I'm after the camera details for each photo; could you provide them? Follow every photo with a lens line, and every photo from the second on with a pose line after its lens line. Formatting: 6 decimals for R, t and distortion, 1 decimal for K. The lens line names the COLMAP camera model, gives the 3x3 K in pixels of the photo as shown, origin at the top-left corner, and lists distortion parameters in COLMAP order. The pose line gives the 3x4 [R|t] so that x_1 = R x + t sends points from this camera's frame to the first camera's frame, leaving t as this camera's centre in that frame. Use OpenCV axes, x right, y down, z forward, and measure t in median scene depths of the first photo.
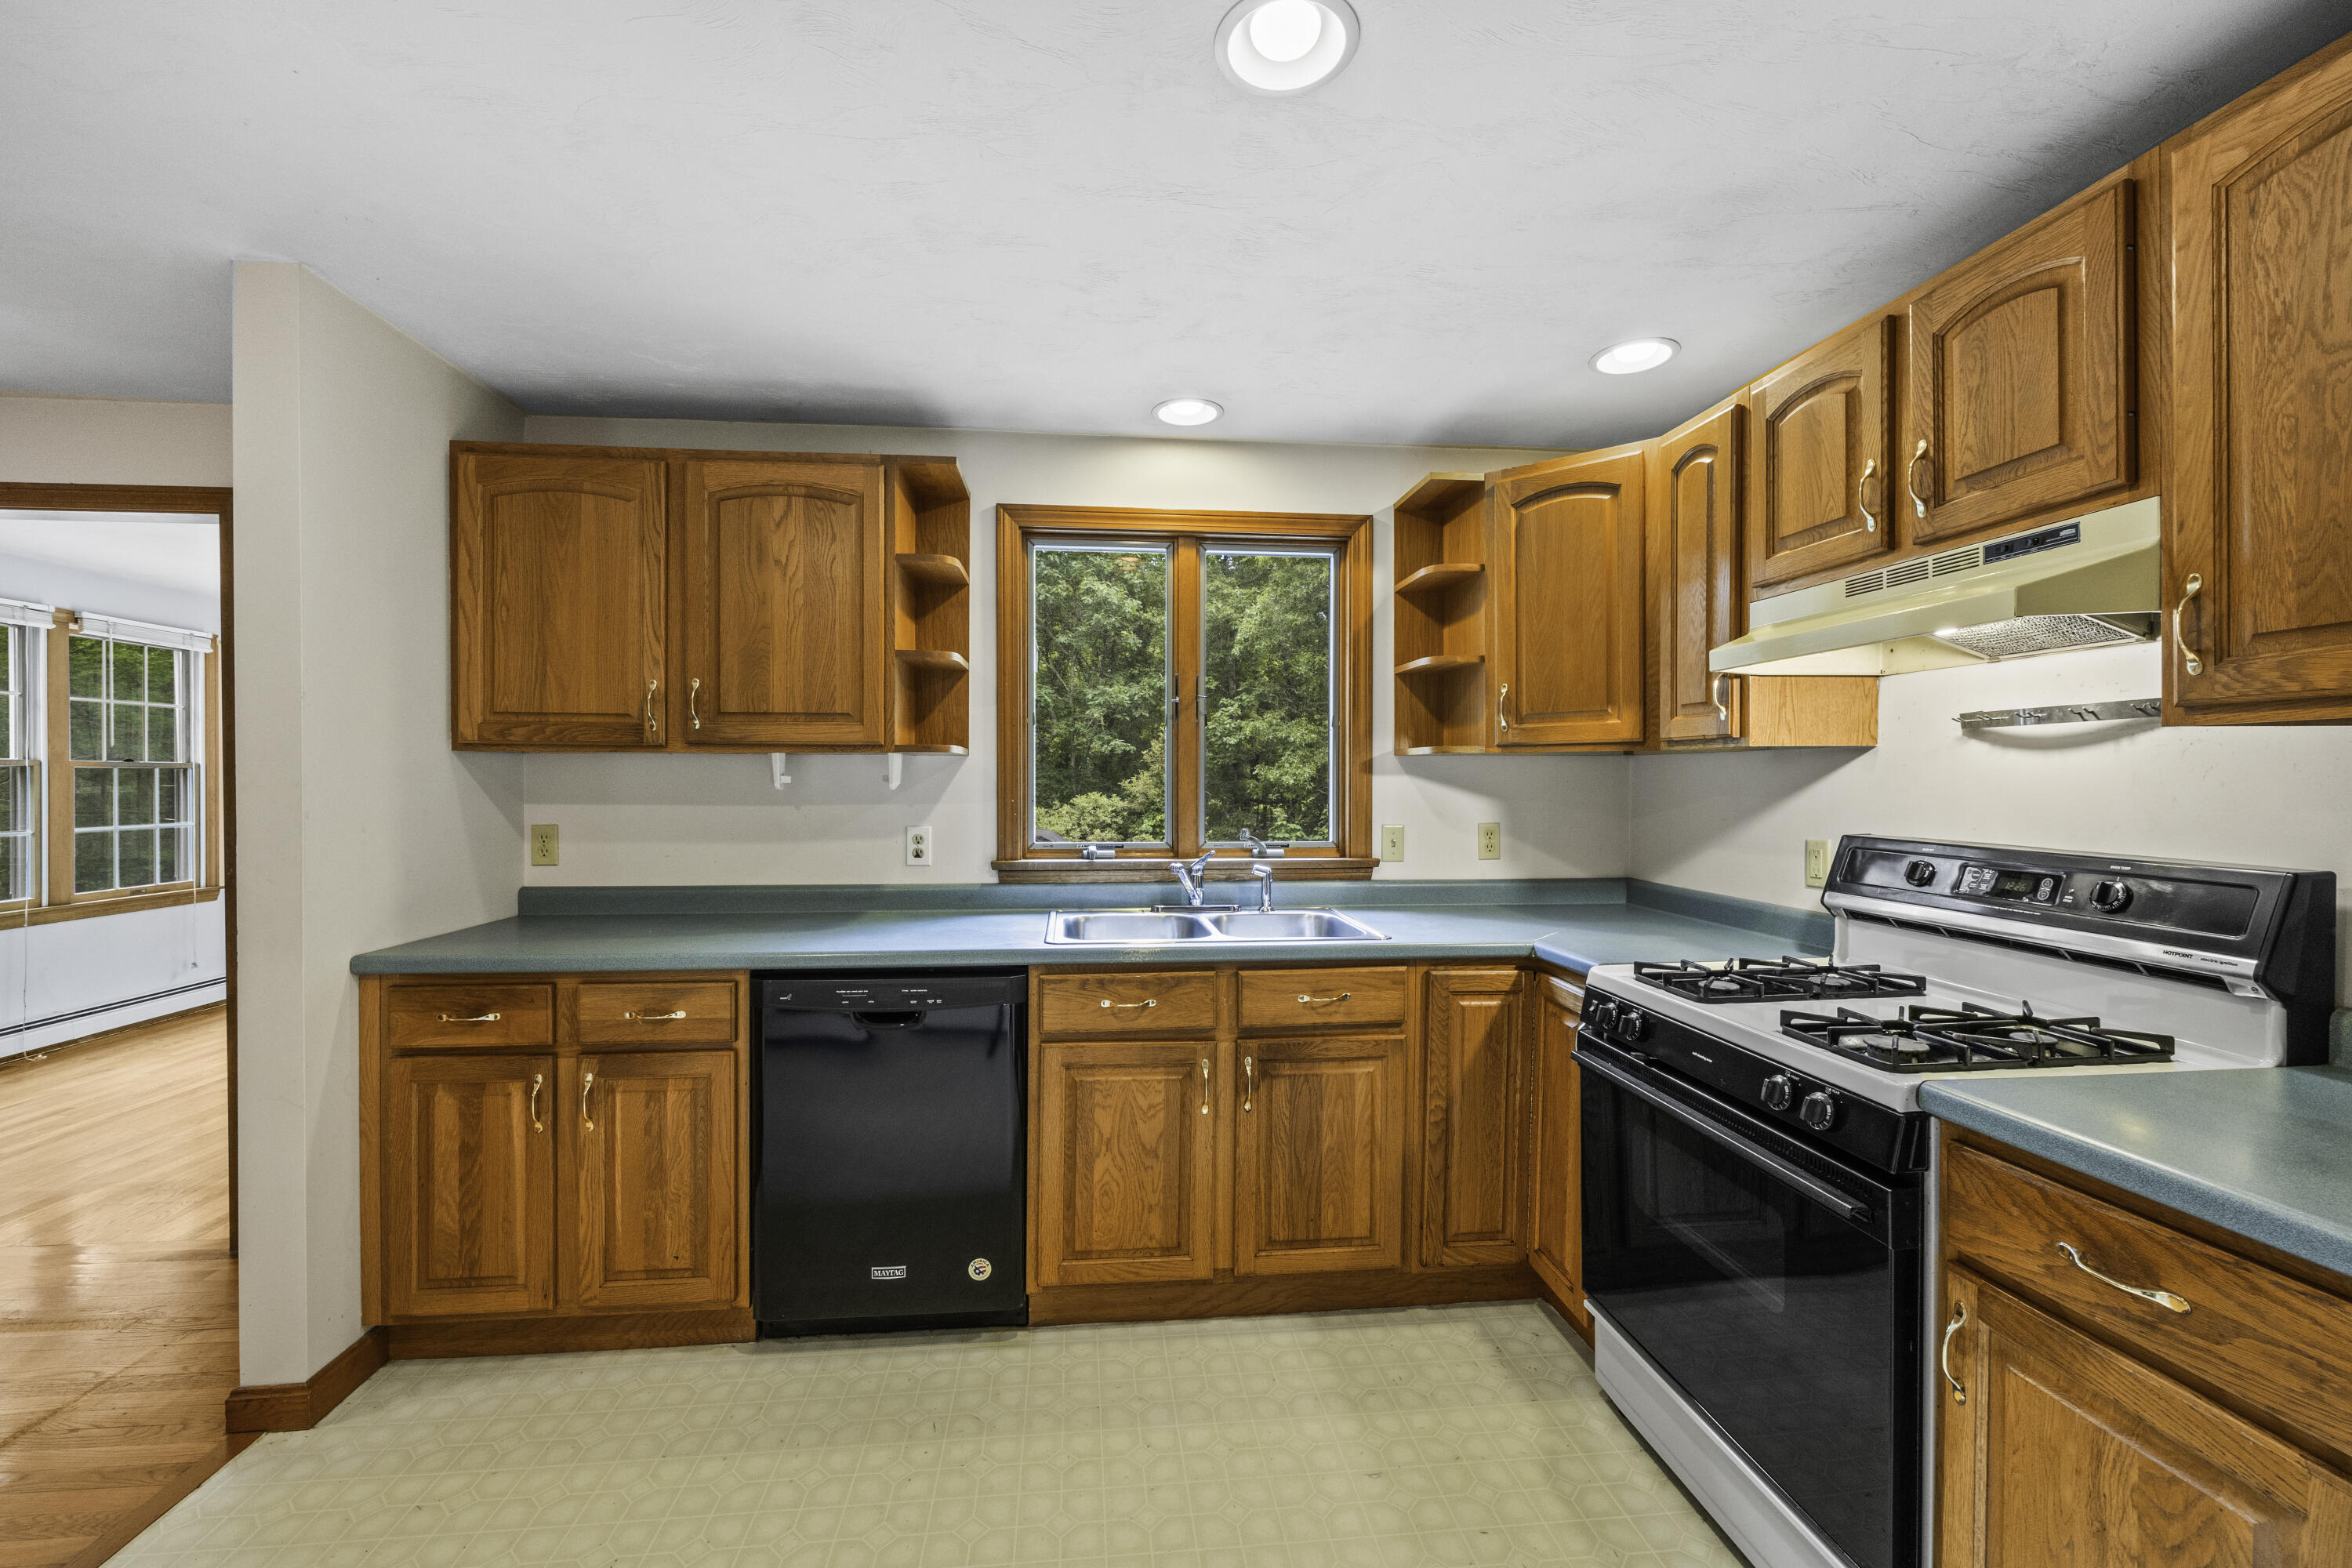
lens RADIAL K [[959.2, 0, 1132.3], [0, 959.2, 787.7], [0, 0, 1]] dist [-0.000908, 0.000115]
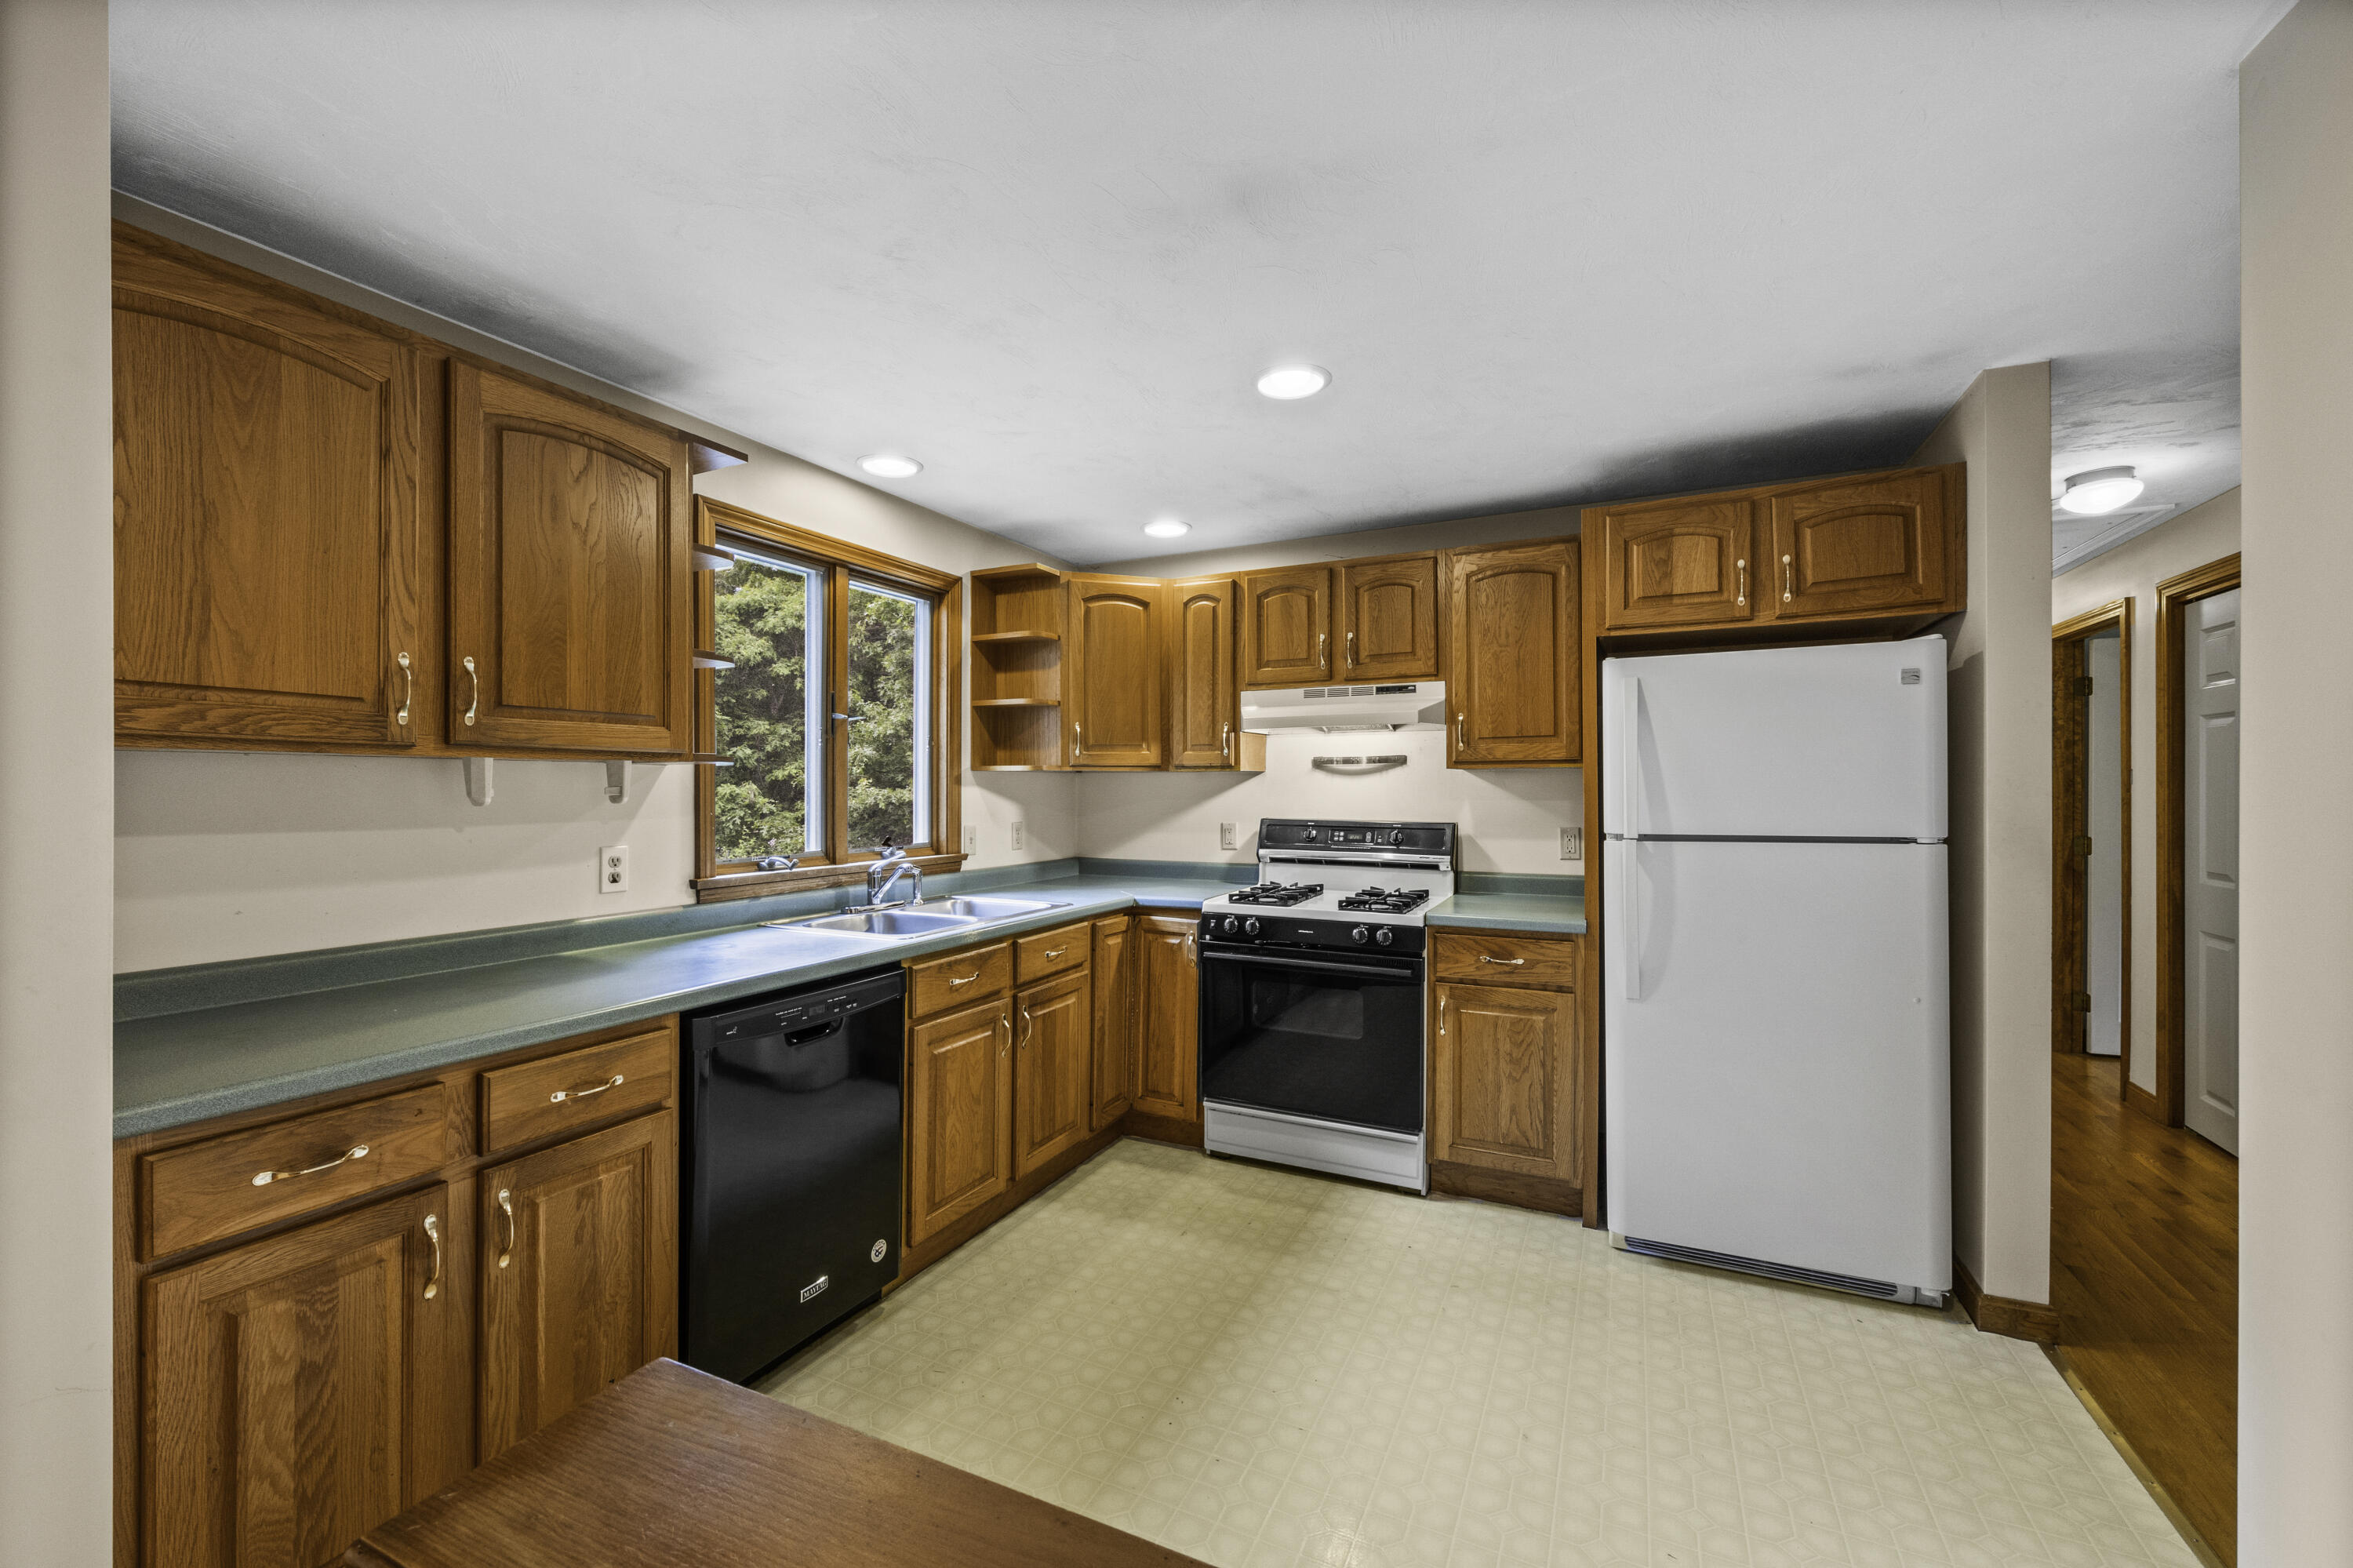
lens RADIAL K [[982.4, 0, 1174.4], [0, 982.4, 790.9], [0, 0, 1]] dist [-0.001512, -0.000273]
pose [[0.504491, -0.004222, 0.863407, -0.888580], [0.010385, 0.999945, -0.001178, -0.003905], [-0.863354, 0.009560, 0.504507, 0.153157]]
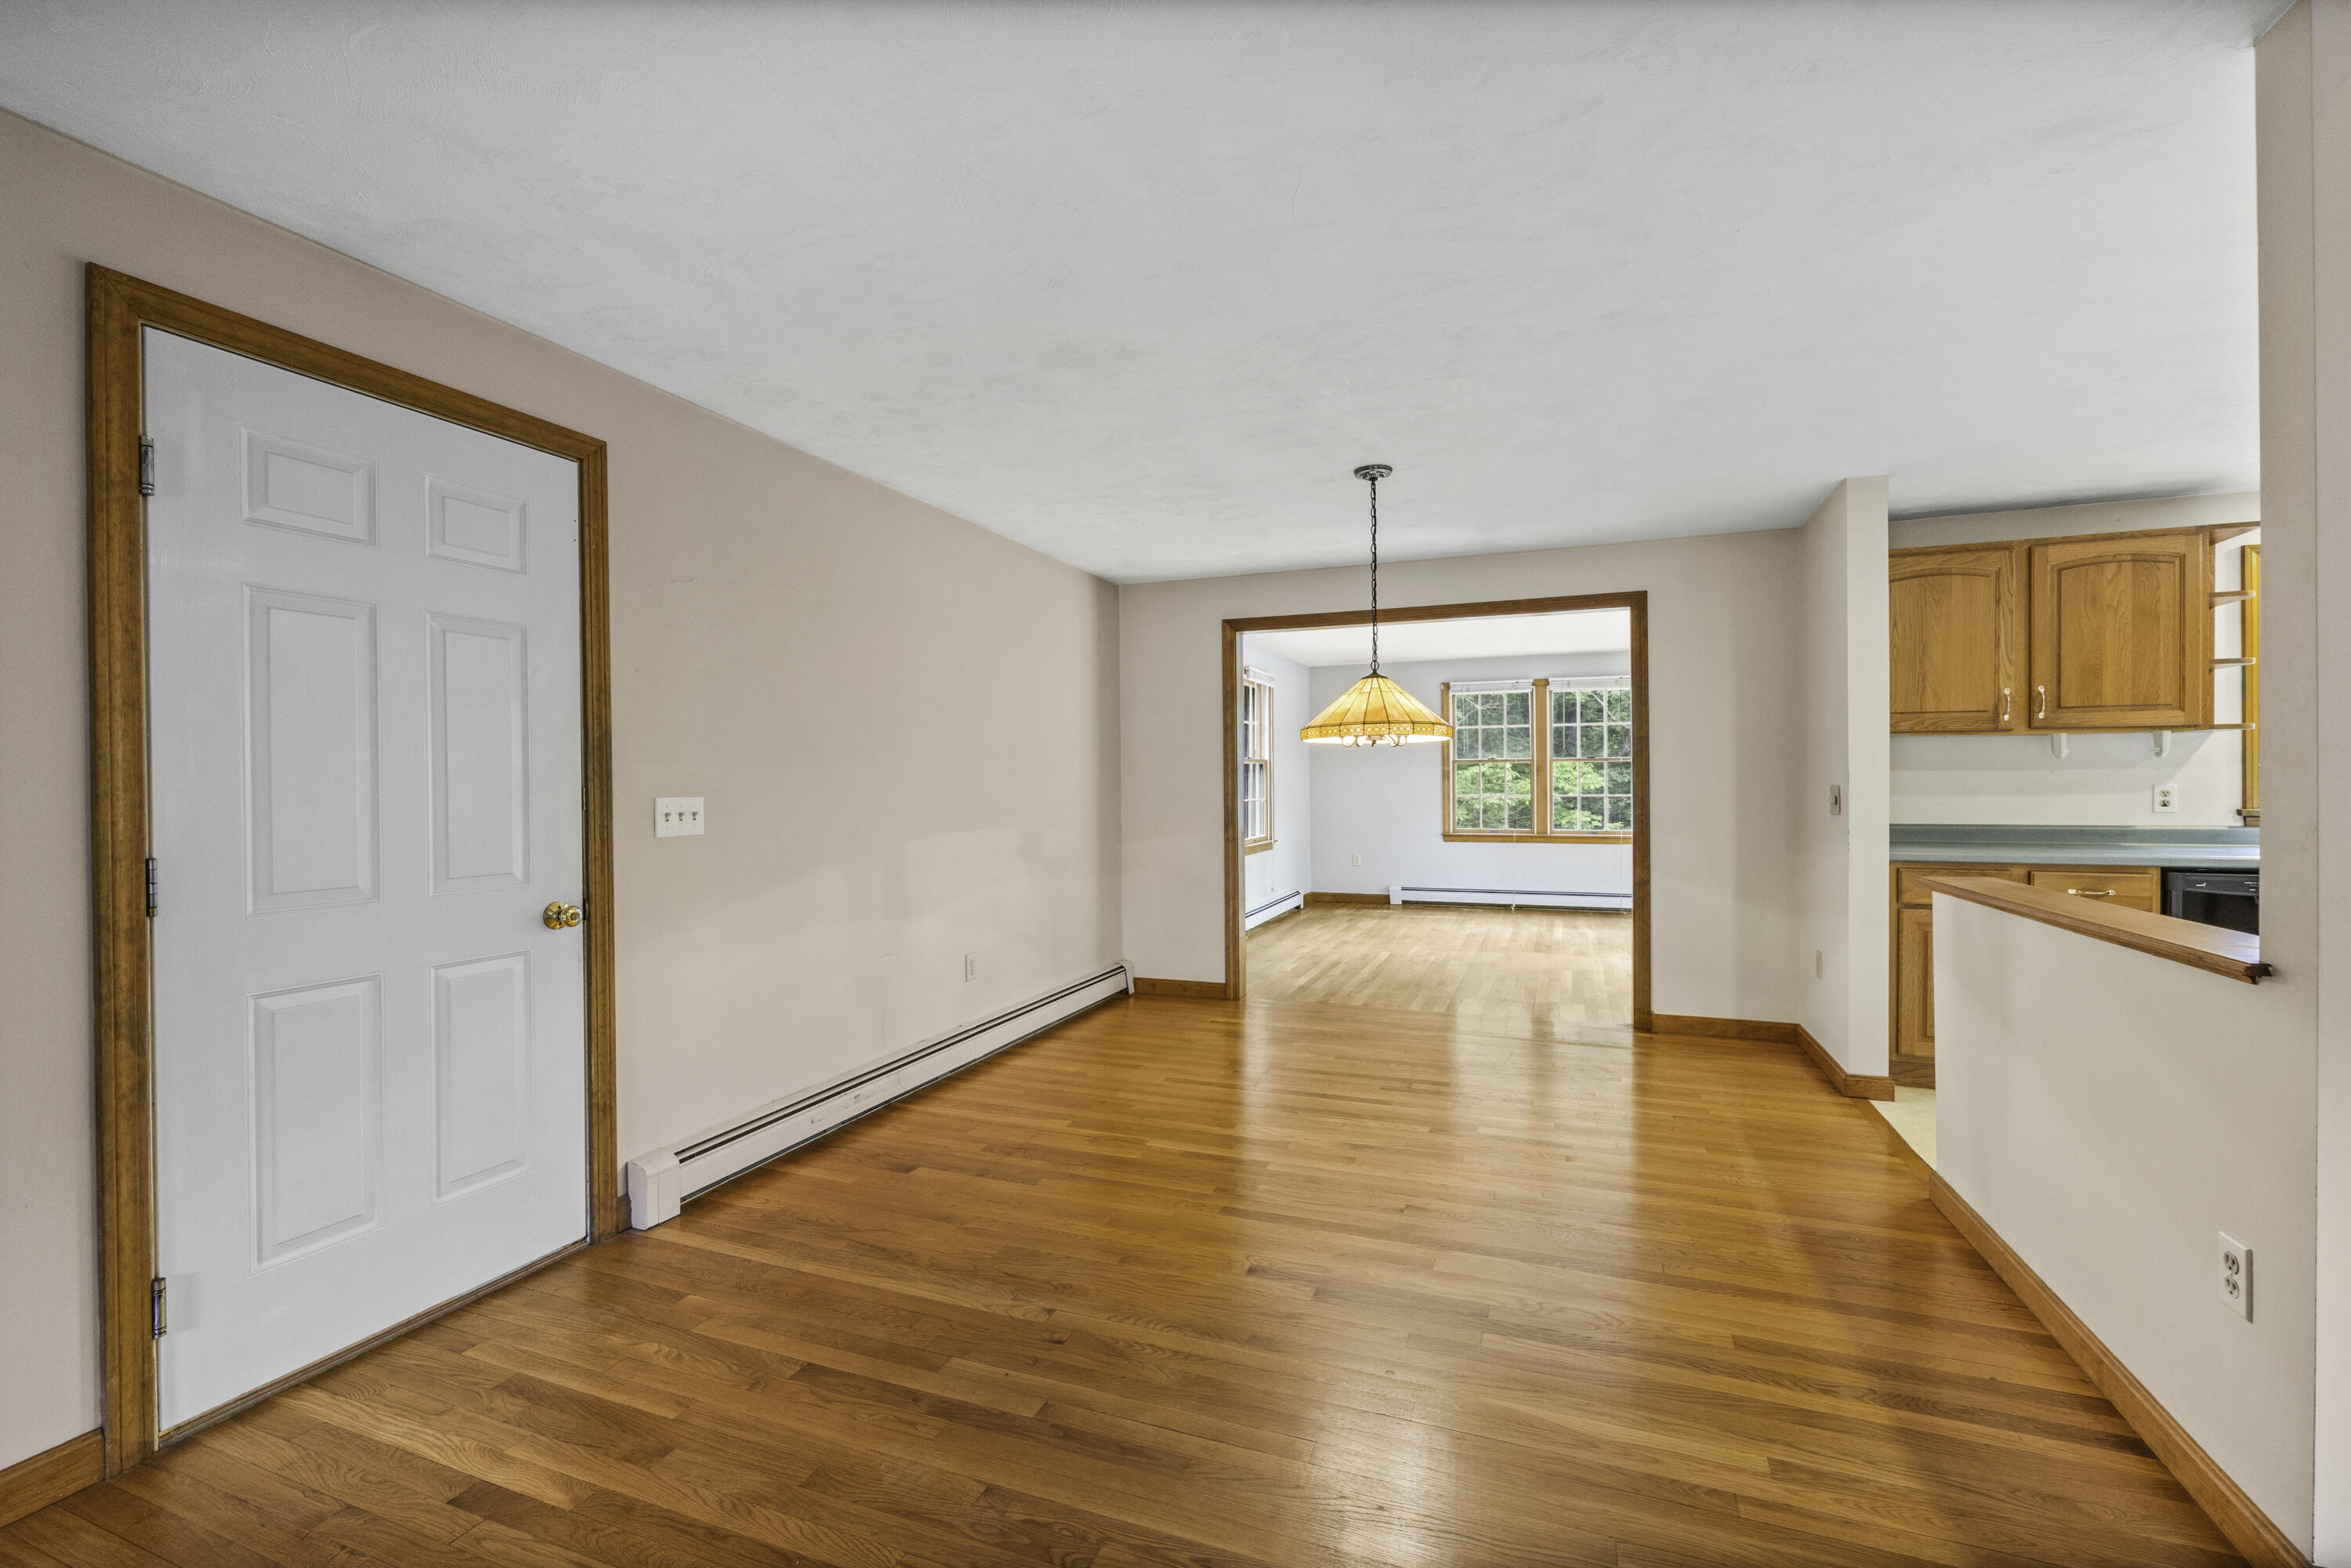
lens RADIAL K [[955.6, 0, 1175.5], [0, 955.6, 784.0], [0, 0, 1]] dist [0.015844, -0.000035]
pose [[0.901015, -0.005941, -0.433746, -1.106600], [0.004472, 0.999980, -0.004407, 0.048878], [0.433764, 0.002031, 0.901024, -1.093044]]
